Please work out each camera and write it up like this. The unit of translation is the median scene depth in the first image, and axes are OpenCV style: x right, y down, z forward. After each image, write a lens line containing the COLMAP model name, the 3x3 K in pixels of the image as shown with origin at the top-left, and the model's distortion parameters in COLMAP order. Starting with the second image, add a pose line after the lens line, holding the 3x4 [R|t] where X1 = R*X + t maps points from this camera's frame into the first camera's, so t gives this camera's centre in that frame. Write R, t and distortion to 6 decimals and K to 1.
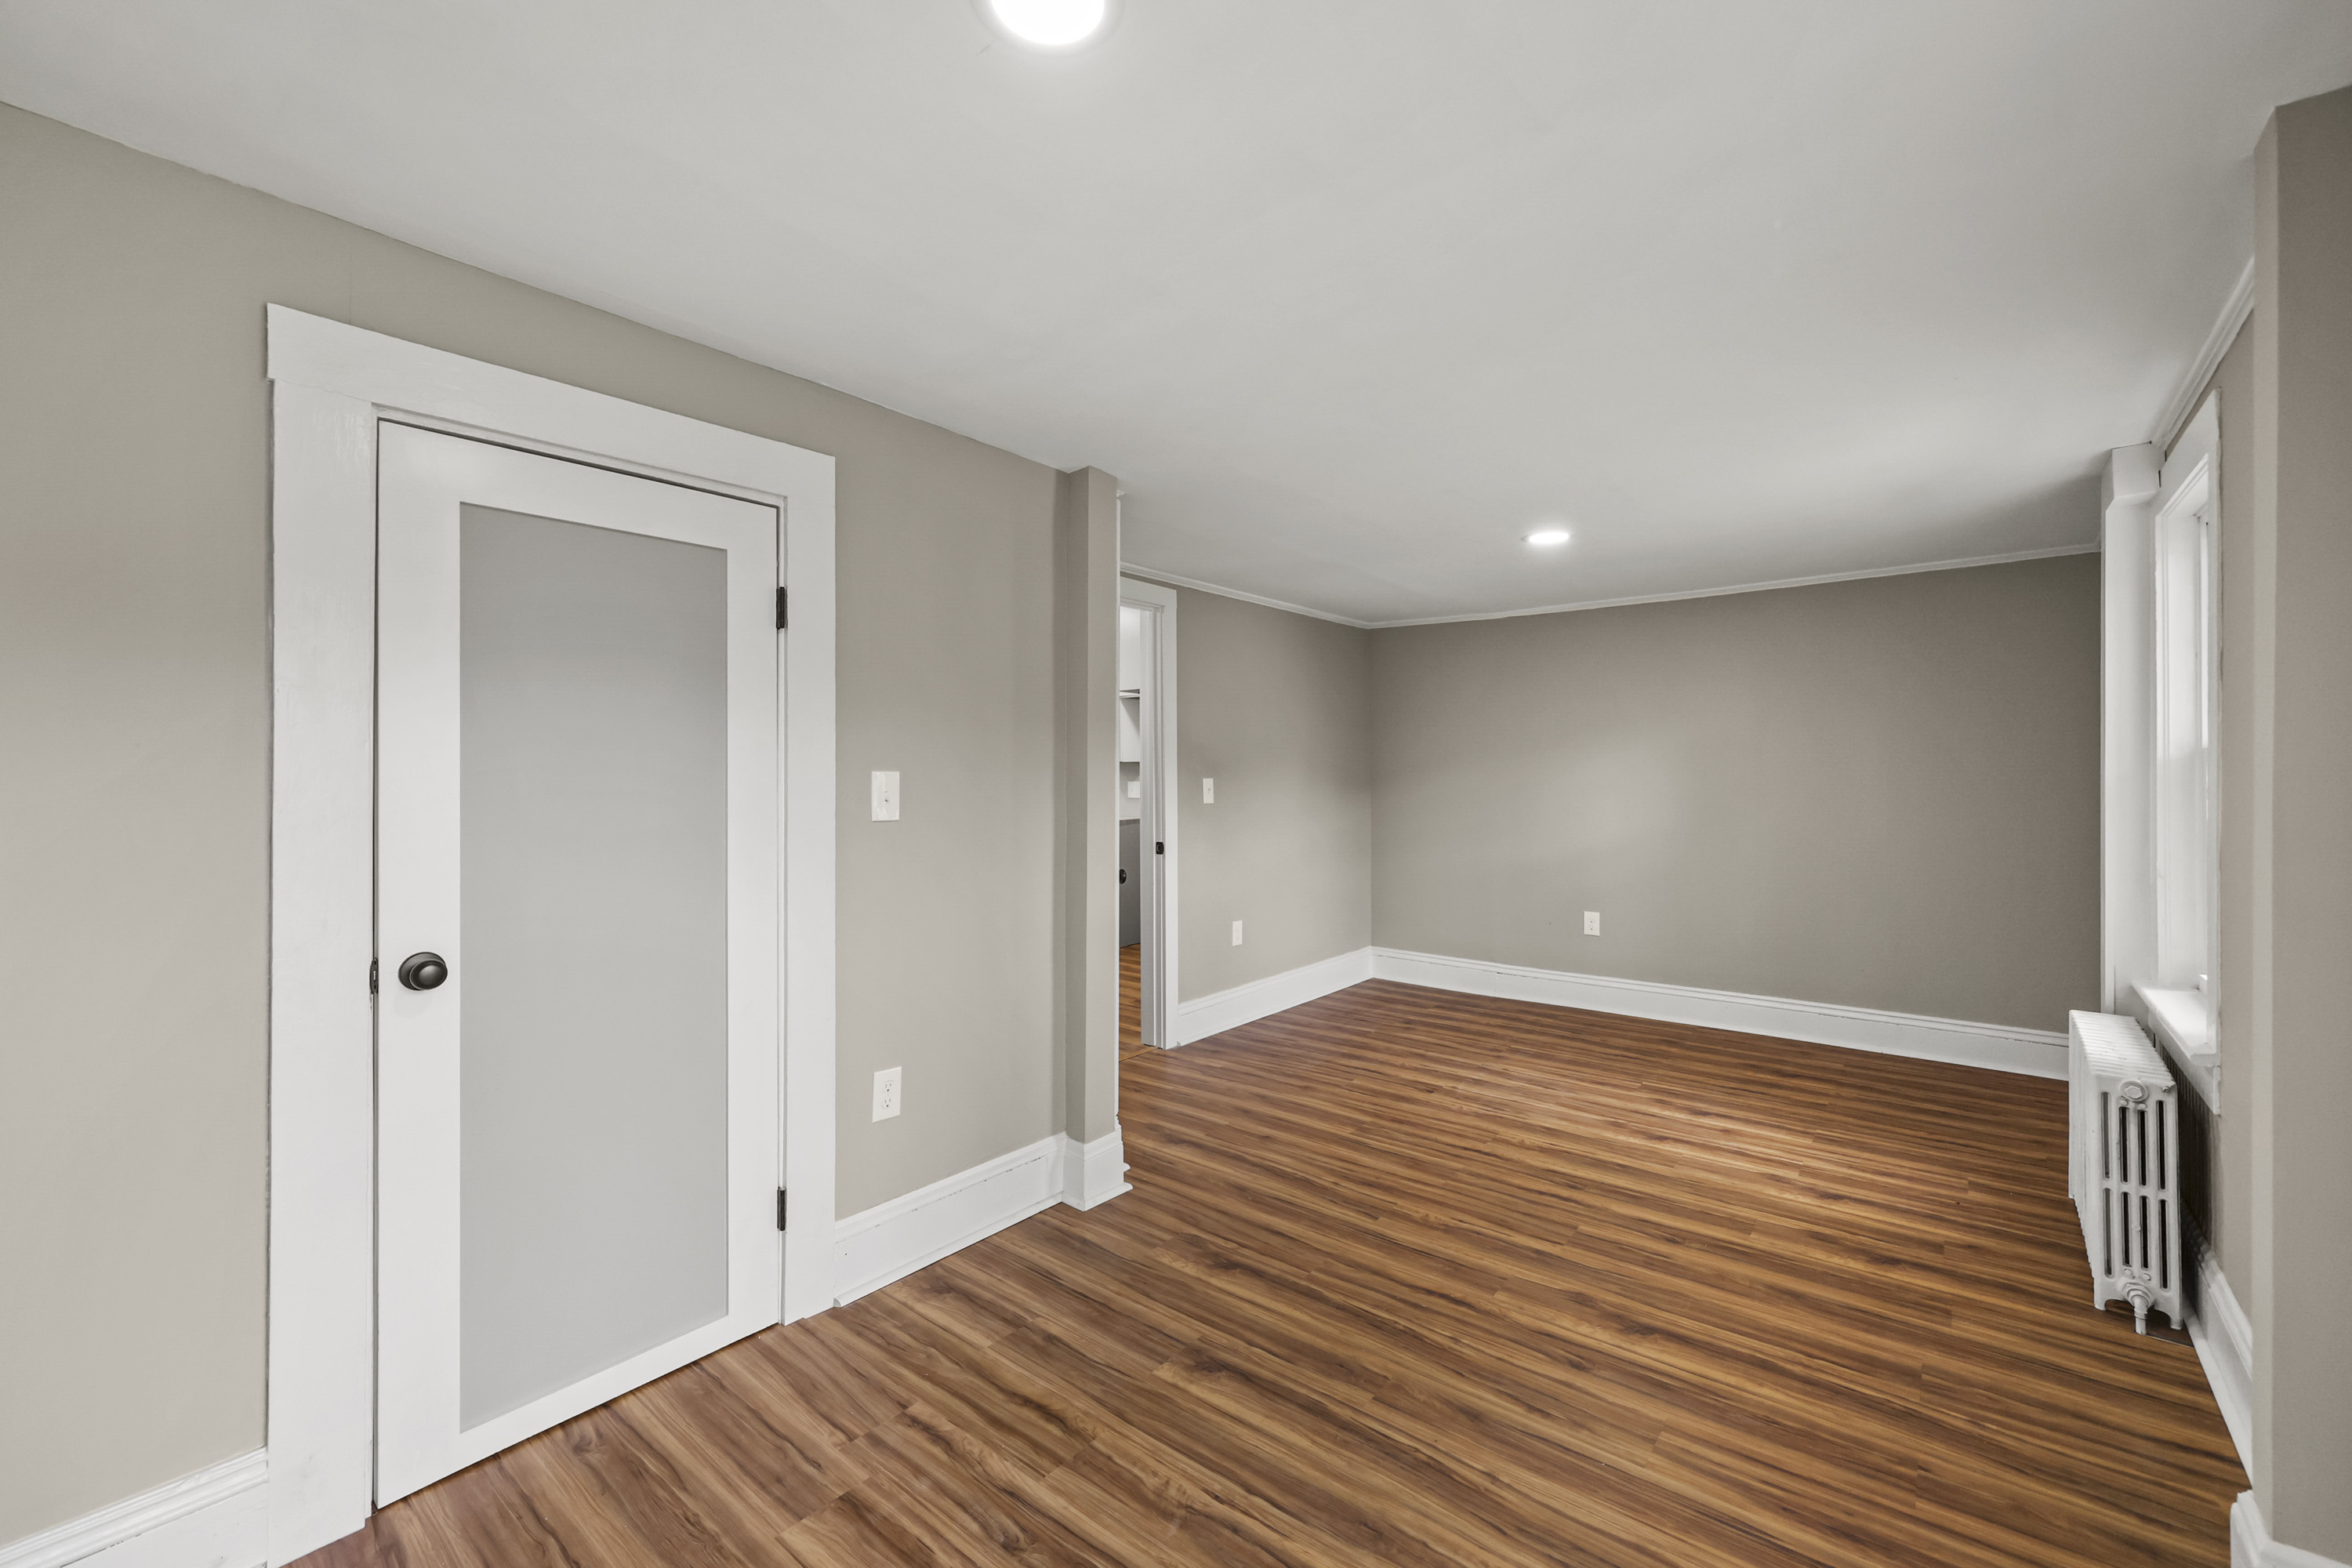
lens RADIAL K [[950.1, 0, 1181.6], [0, 950.1, 767.0], [0, 0, 1]] dist [0.000376, -0.000200]
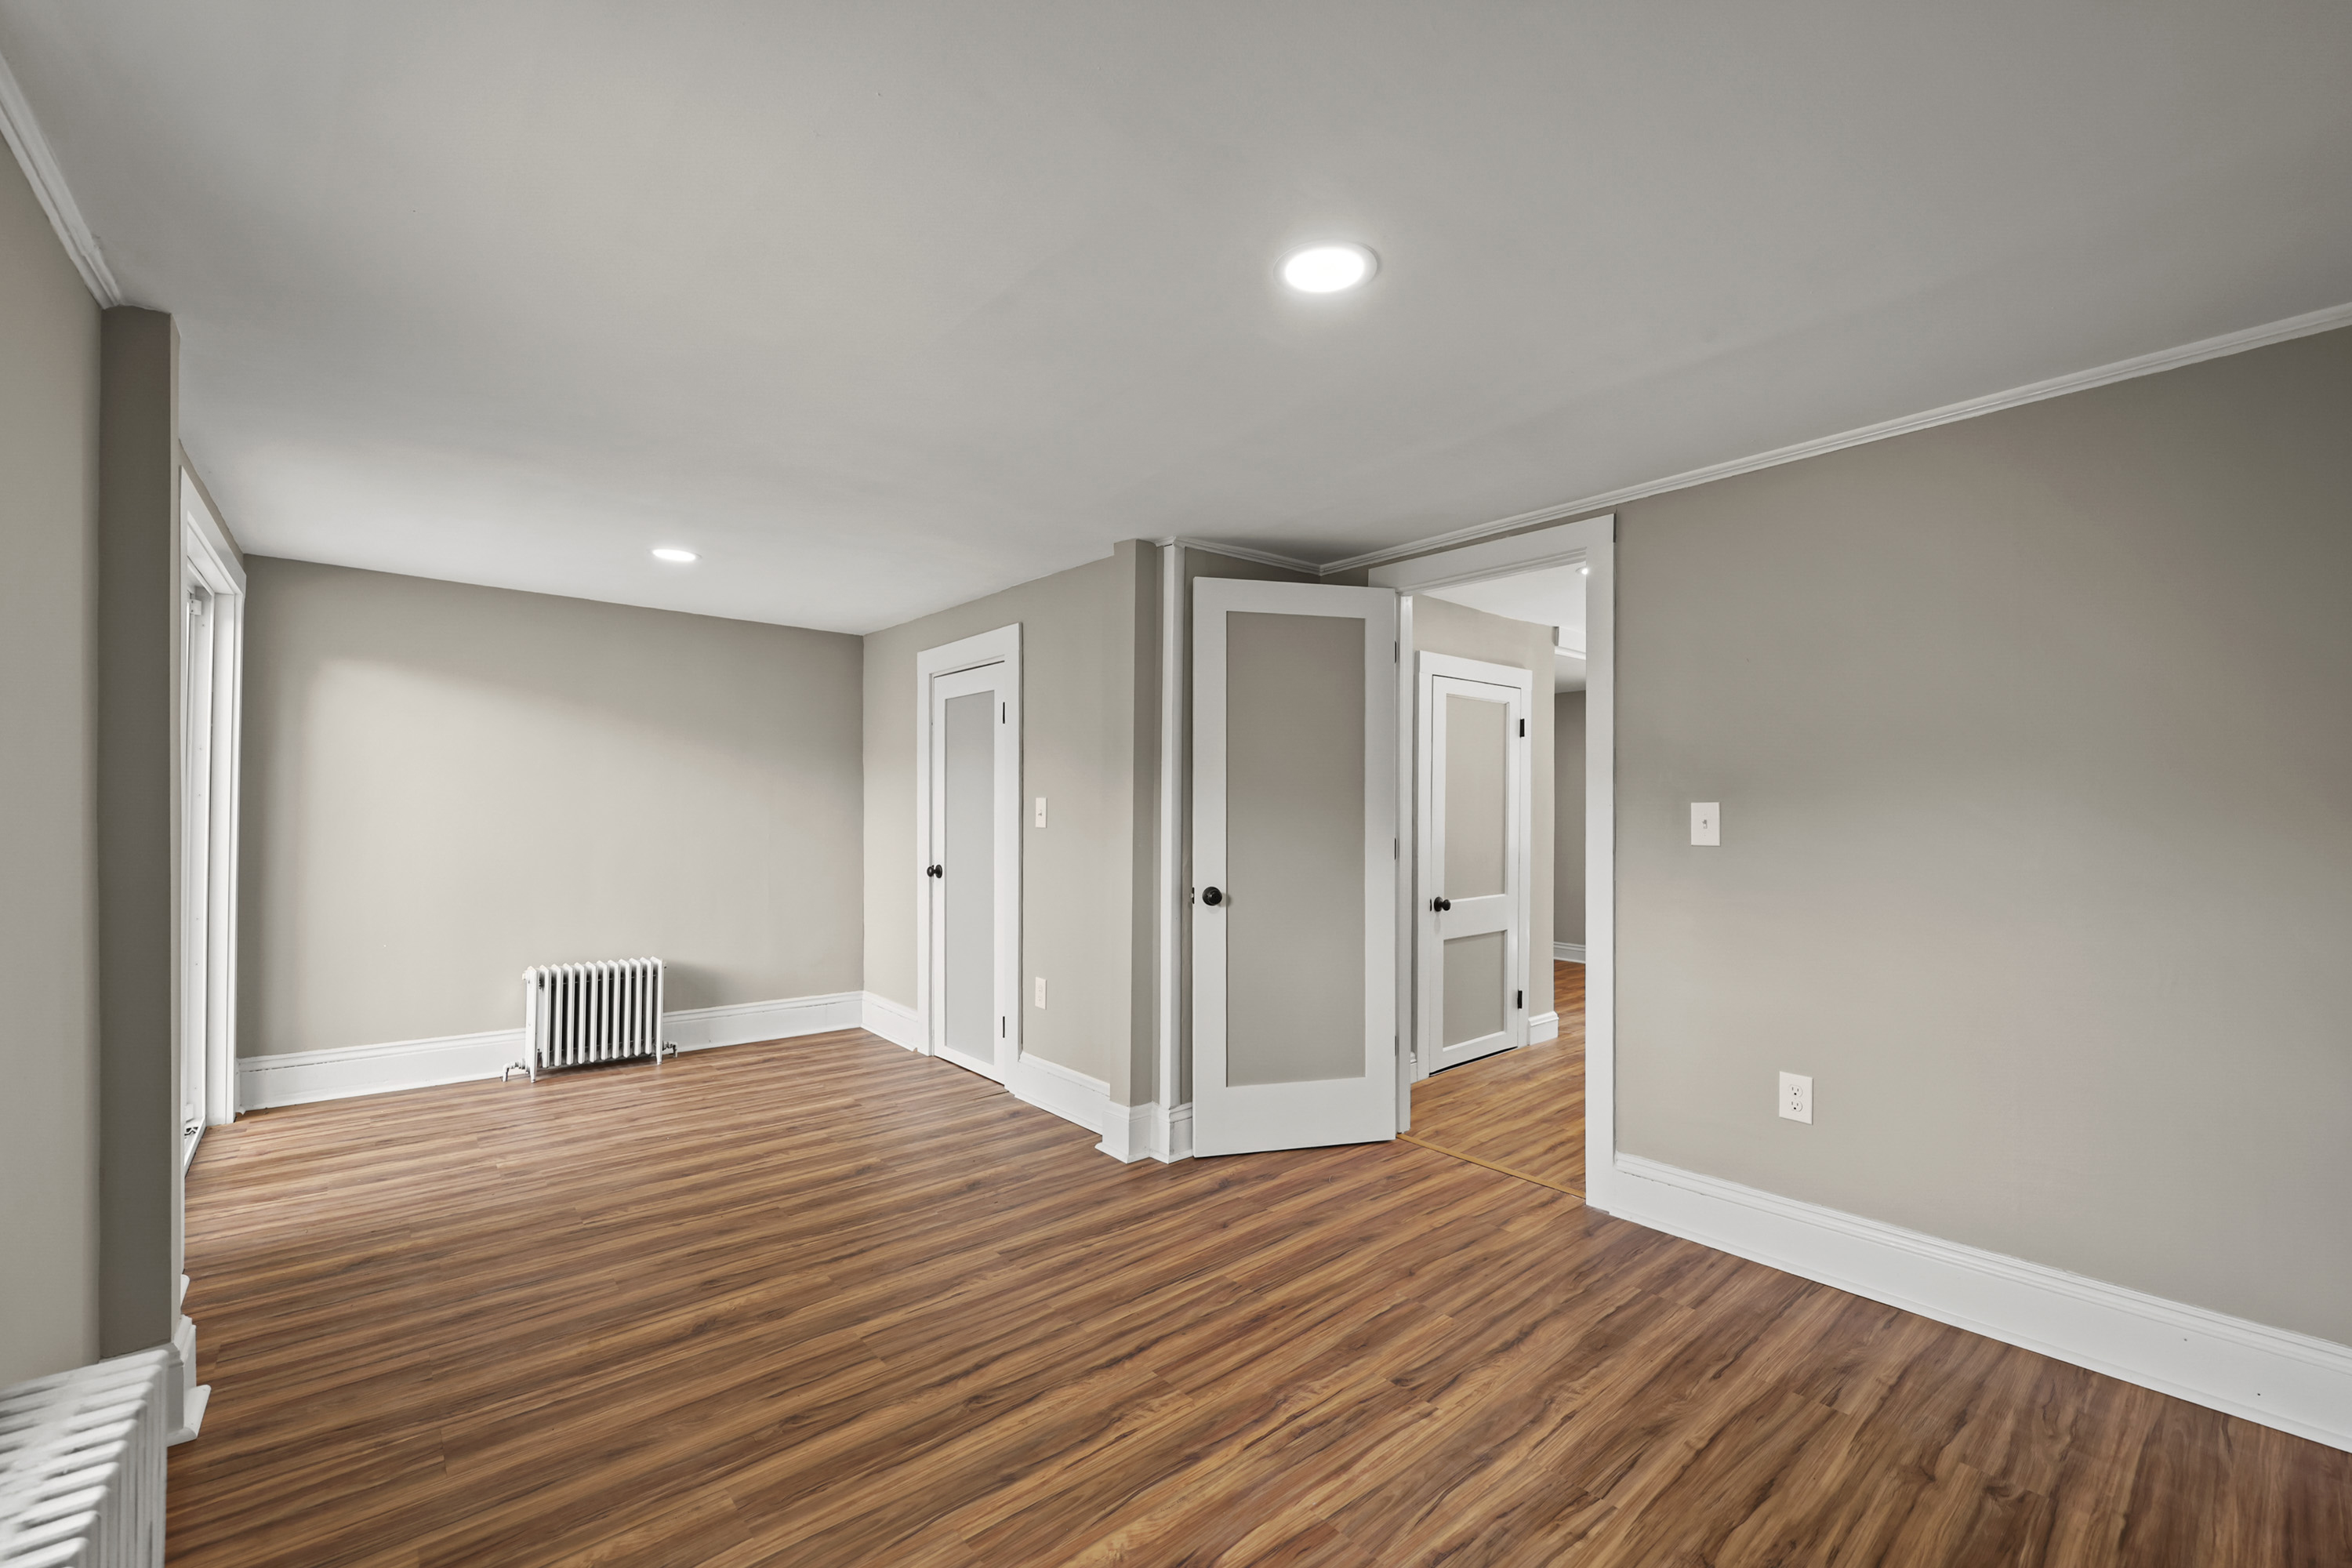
lens RADIAL K [[950.1, 0, 1182.2], [0, 950.1, 806.1], [0, 0, 1]] dist [0.000376, -0.000200]
pose [[-0.171590, 0.001122, -0.985168, 0.979227], [0.010334, 0.999946, -0.000661, 0.017566], [0.985114, -0.010294, -0.171593, 1.172564]]
